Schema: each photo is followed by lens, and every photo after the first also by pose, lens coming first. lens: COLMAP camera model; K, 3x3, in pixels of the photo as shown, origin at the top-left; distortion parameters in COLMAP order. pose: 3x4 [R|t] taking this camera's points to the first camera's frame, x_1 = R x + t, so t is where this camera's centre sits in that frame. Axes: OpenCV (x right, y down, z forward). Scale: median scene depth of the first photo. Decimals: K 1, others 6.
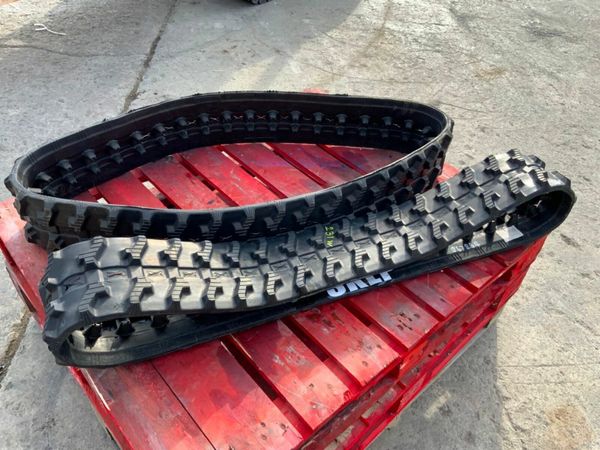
lens RADIAL K [[500.7, 0, 297.6], [0, 500.7, 227.2], [0, 0, 1]] dist [0.060767, -0.128865]
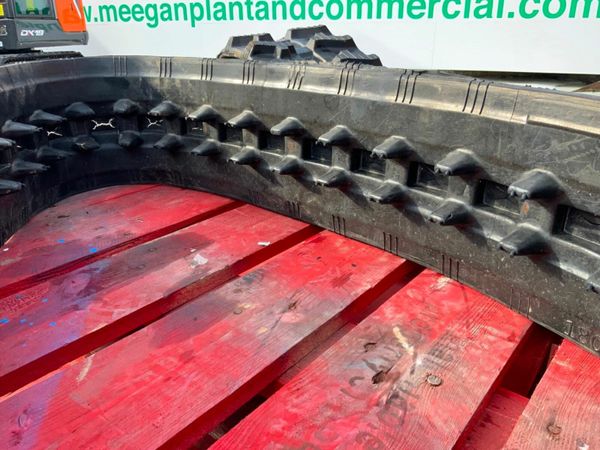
lens RADIAL K [[500.7, 0, 300.4], [0, 500.7, 224.9], [0, 0, 1]] dist [0.060767, -0.128865]
pose [[-0.173375, -0.423002, 0.889387, -0.103964], [0.665927, 0.614979, 0.422305, -0.095580], [-0.725591, 0.665485, 0.175066, 0.429453]]
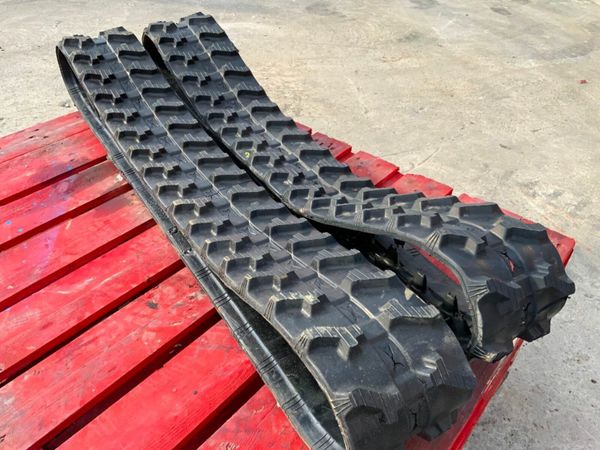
lens RADIAL K [[500.7, 0, 296.3], [0, 500.7, 223.9], [0, 0, 1]] dist [0.060767, -0.128865]
pose [[-0.158415, -0.657340, 0.736755, -0.264813], [0.632303, 0.505563, 0.587025, -0.156000], [-0.758352, 0.558846, 0.335550, 0.290057]]
